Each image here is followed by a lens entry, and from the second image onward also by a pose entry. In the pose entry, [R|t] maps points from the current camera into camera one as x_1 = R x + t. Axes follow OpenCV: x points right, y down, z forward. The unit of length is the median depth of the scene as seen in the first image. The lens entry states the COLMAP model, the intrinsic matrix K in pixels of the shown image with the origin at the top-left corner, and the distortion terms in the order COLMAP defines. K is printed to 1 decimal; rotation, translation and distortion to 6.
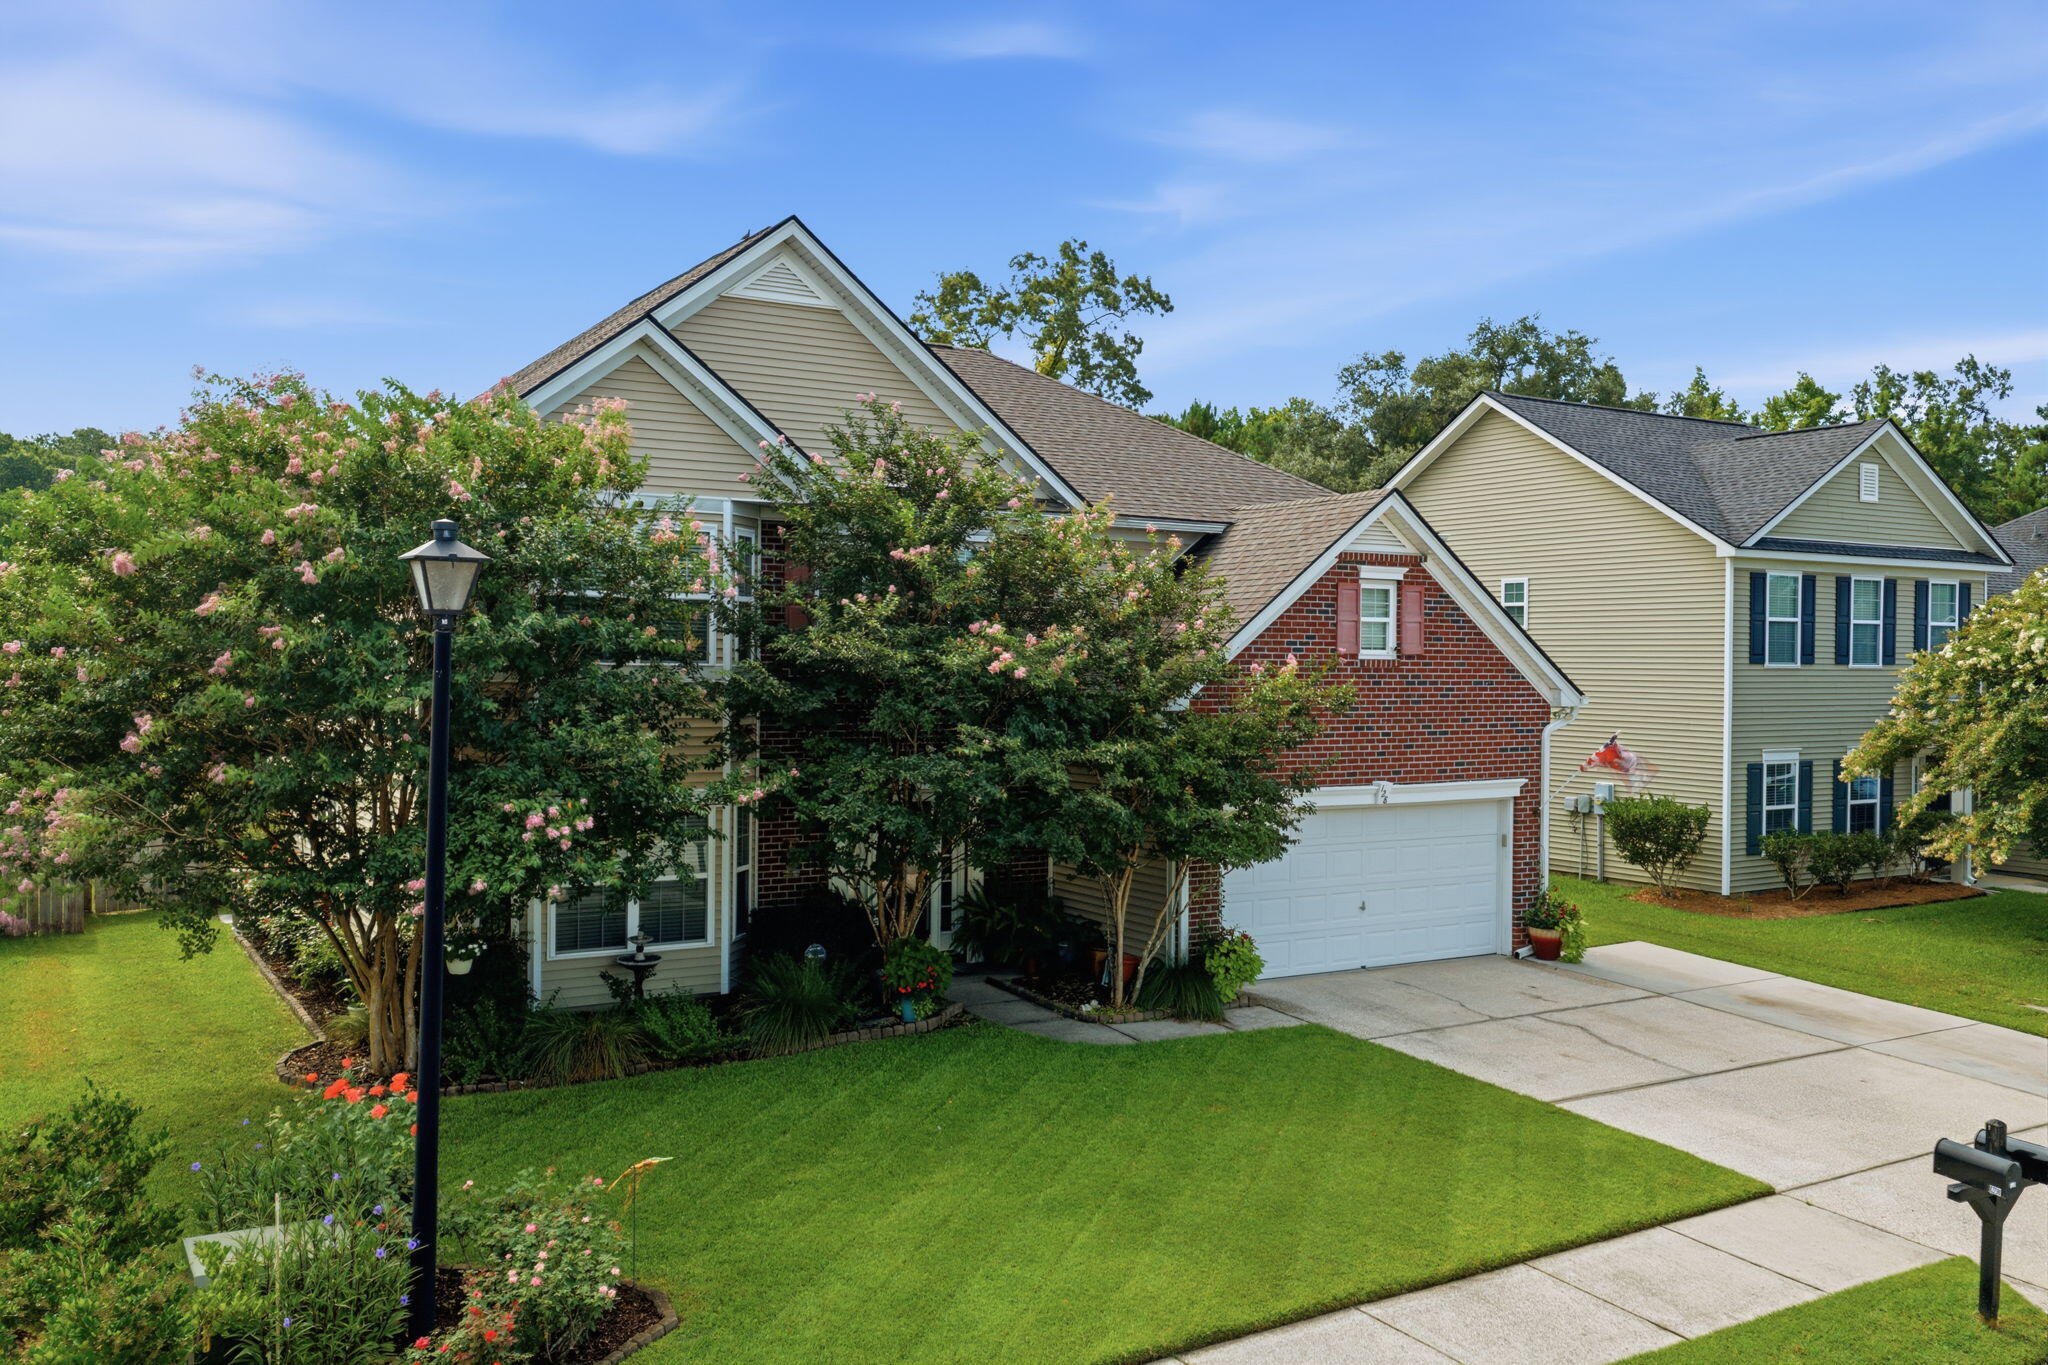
lens RADIAL K [[1702.2, 0, 1024.9], [0, 1702.2, 682.5], [0, 0, 1]] dist [0.010846, -0.013807]
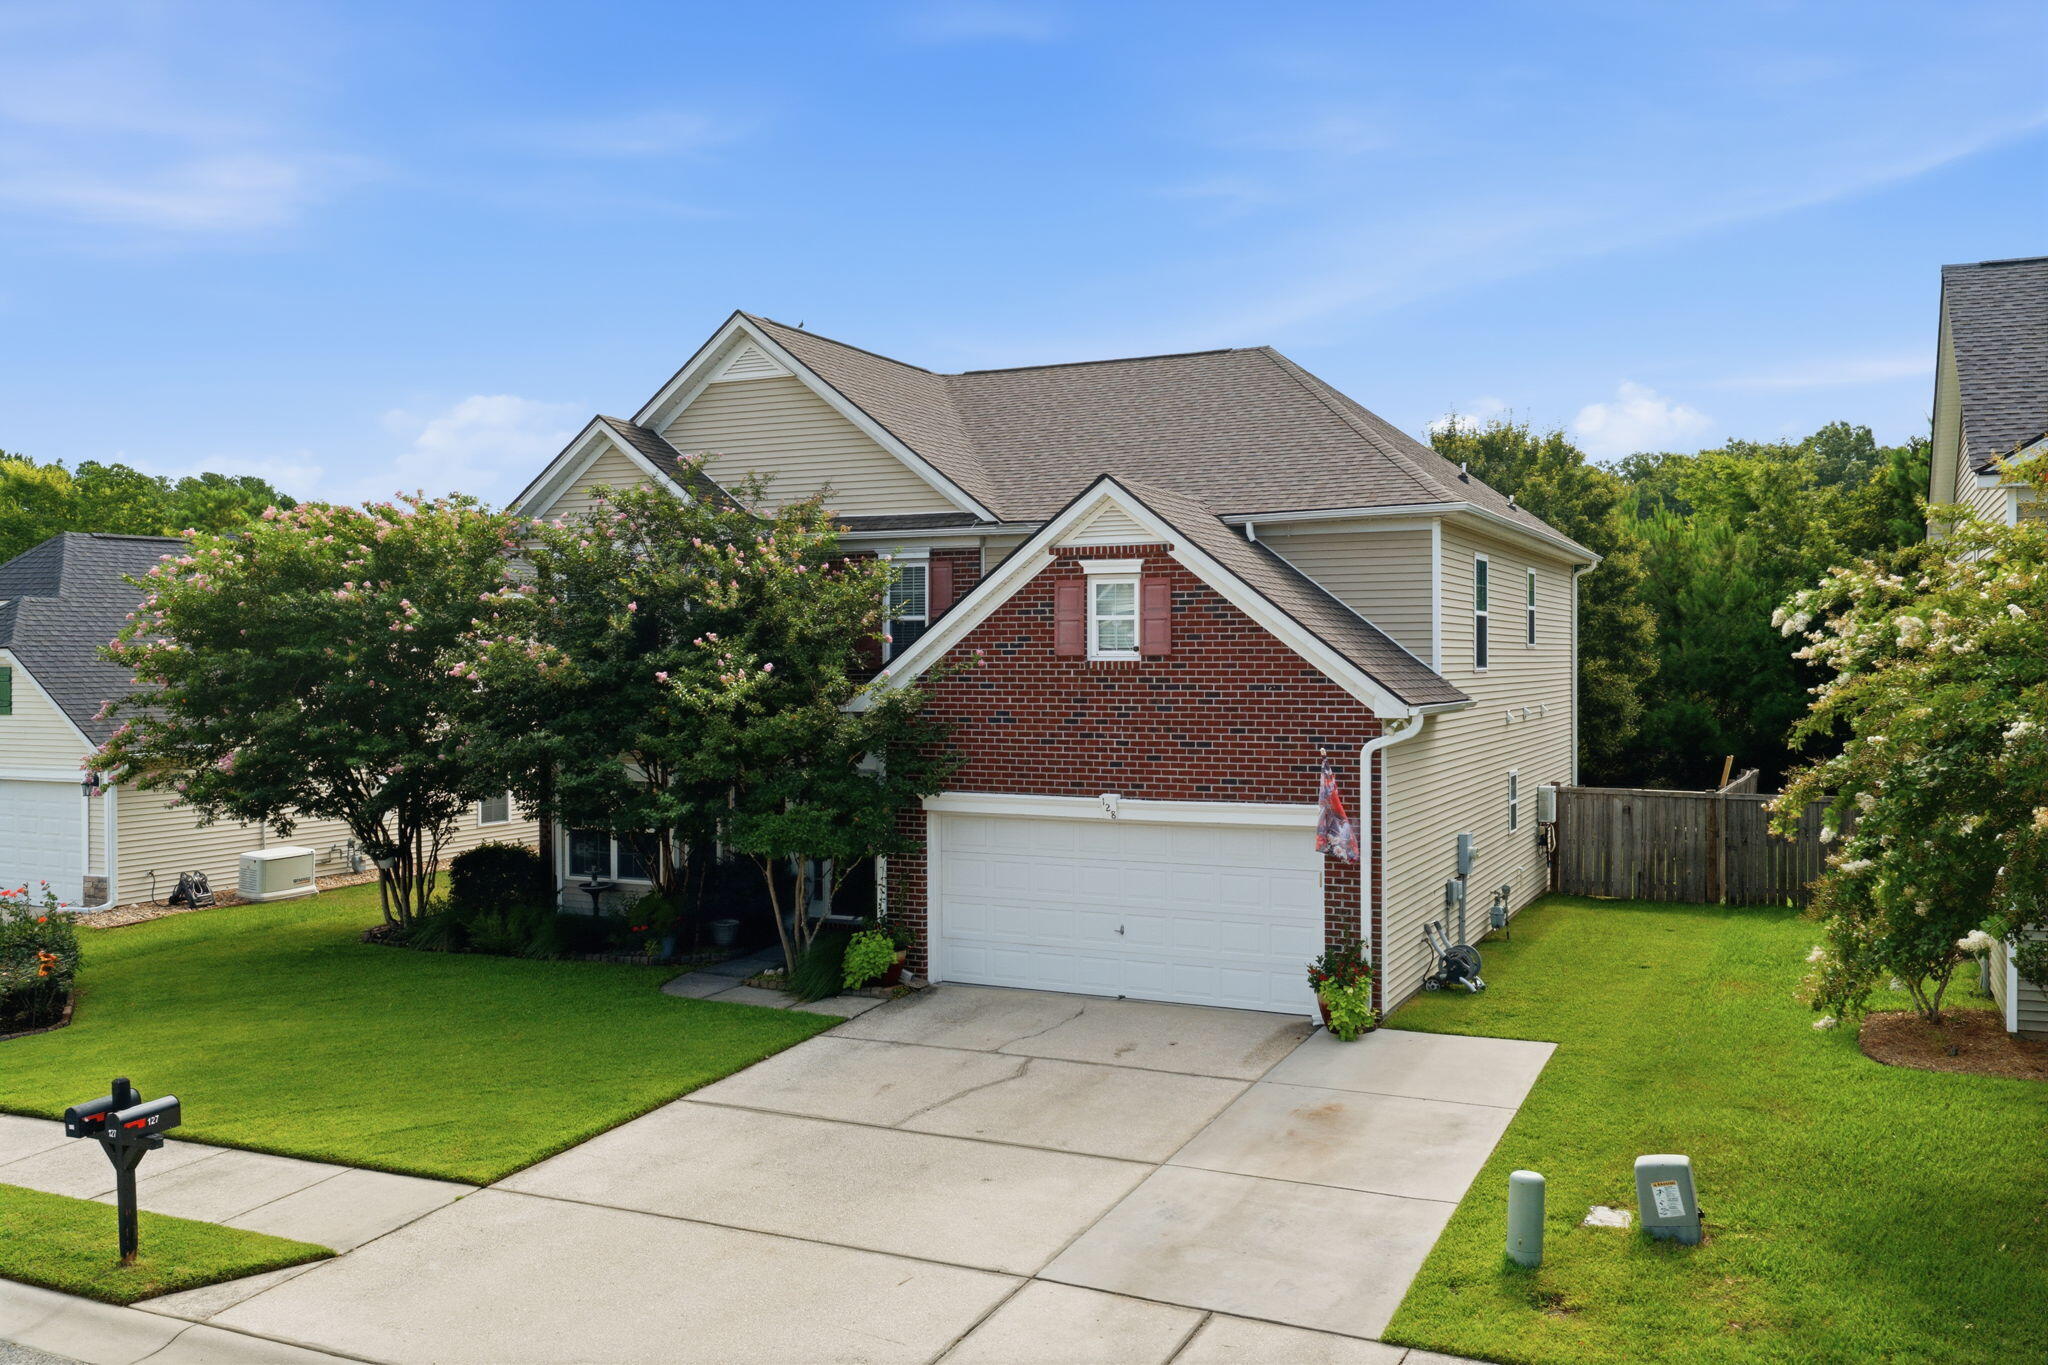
lens RADIAL K [[1702.2, 0, 1028.0], [0, 1702.2, 672.8], [0, 0, 1]] dist [0.010846, -0.013807]
pose [[0.544643, -0.002793, -0.838663, 0.953814], [-0.003224, 0.999980, -0.005424, -0.002110], [0.838662, 0.005657, 0.544623, 0.463932]]
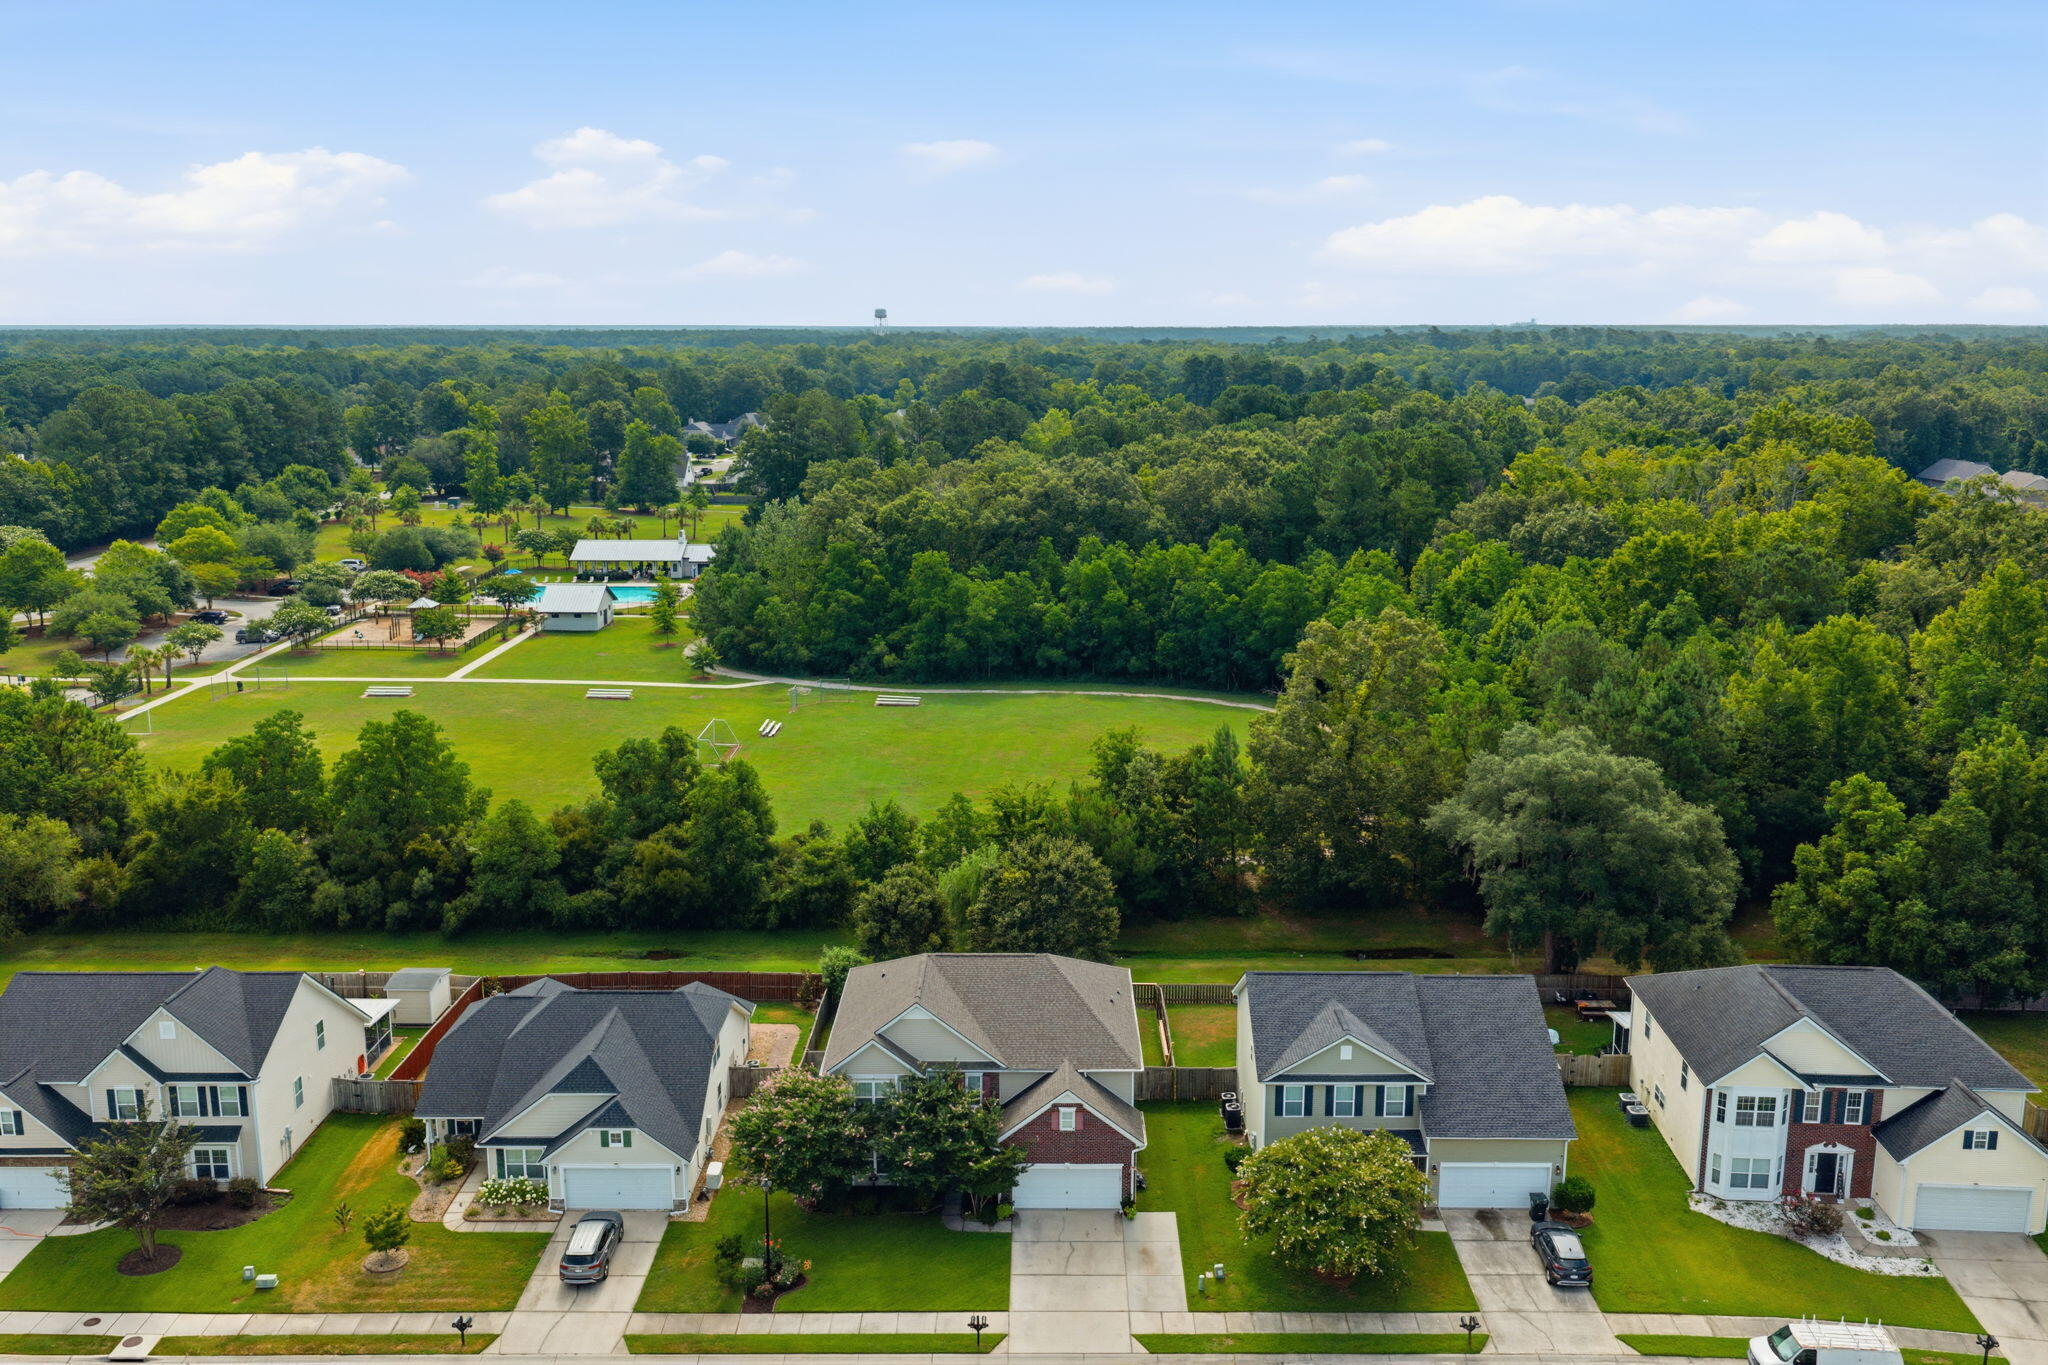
lens RADIAL K [[1702.2, 0, 1028.7], [0, 1702.2, 677.2], [0, 0, 1]] dist [0.010846, -0.013807]
pose [[0.847935, 0.103484, -0.519901, 1.915018], [0.003364, 0.979690, 0.200491, -1.679572], [0.530089, -0.171752, 0.830365, -1.871299]]
